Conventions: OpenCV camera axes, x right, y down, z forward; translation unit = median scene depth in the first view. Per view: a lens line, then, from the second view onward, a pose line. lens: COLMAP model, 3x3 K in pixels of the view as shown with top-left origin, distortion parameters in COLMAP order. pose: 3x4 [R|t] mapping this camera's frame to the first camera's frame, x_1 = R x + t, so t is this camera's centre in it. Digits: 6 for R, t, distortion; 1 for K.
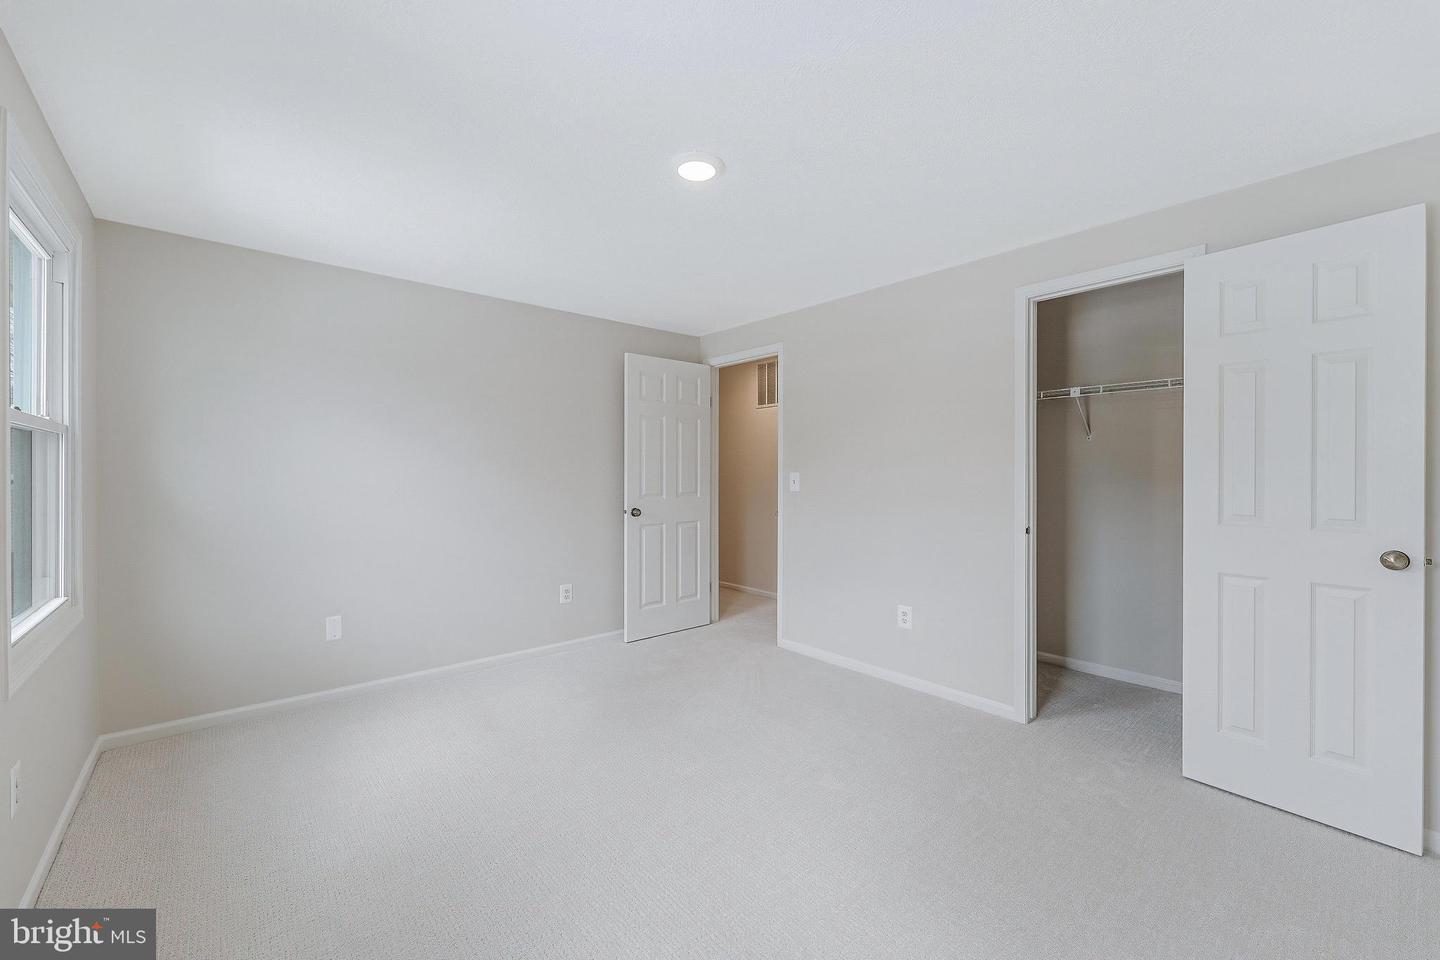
lens RADIAL K [[583.9, 0, 719.8], [0, 583.9, 477.2], [0, 0, 1]] dist [0.023861, -0.000083]
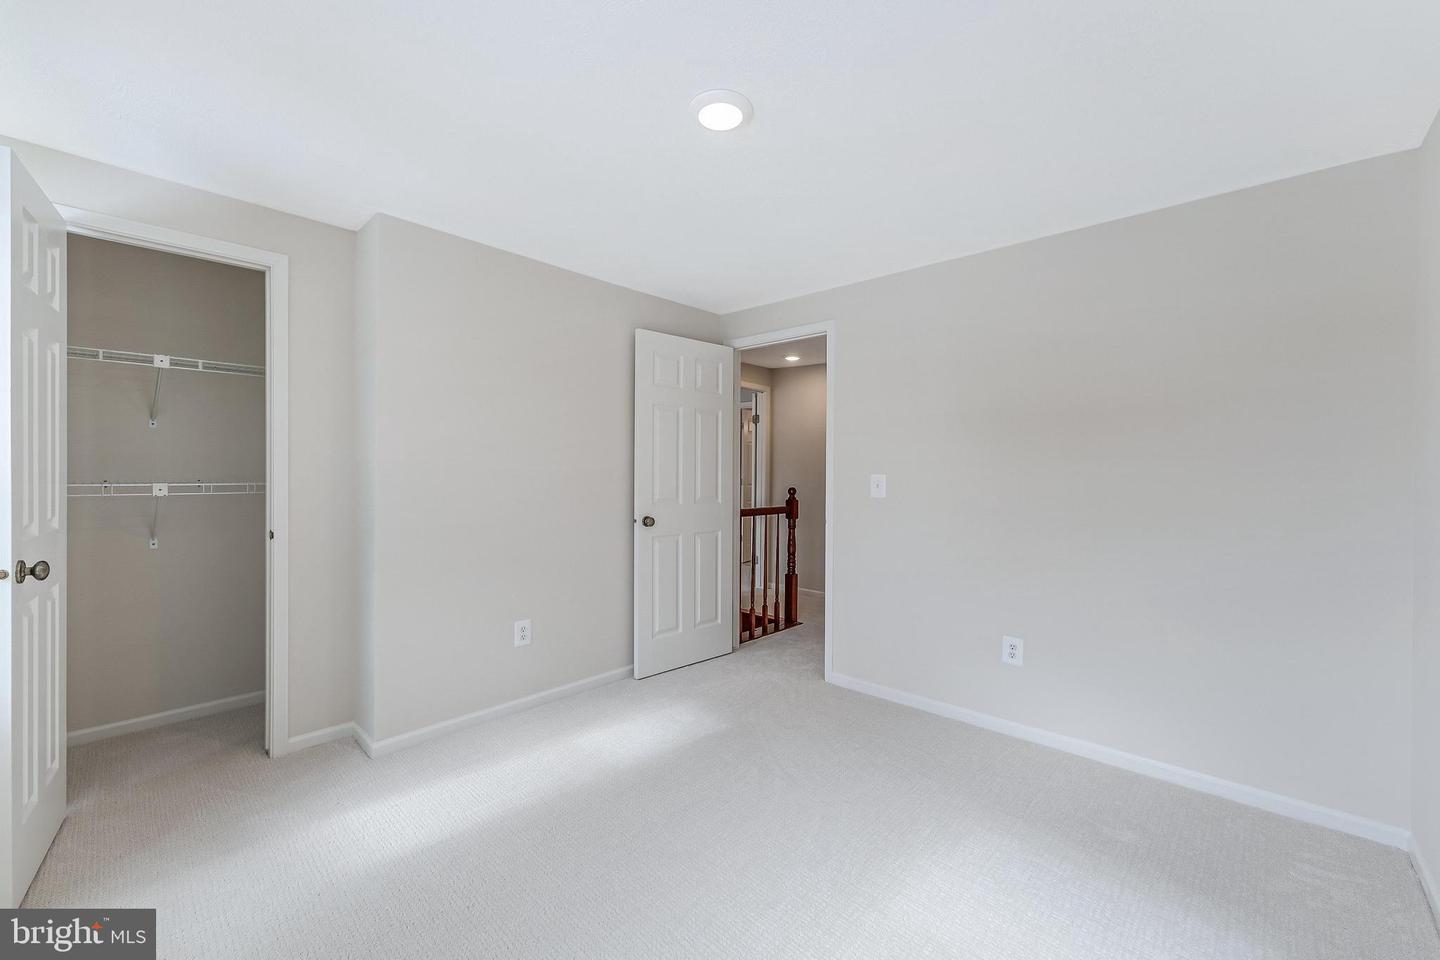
lens RADIAL K [[583.9, 0, 719.4], [0, 583.9, 479.6], [0, 0, 1]] dist [0.023861, -0.000083]
pose [[0.993006, 0.005206, 0.117950, -0.141832], [-0.005412, 0.999984, 0.001424, -0.001137], [-0.117941, -0.002053, 0.993019, 0.166571]]
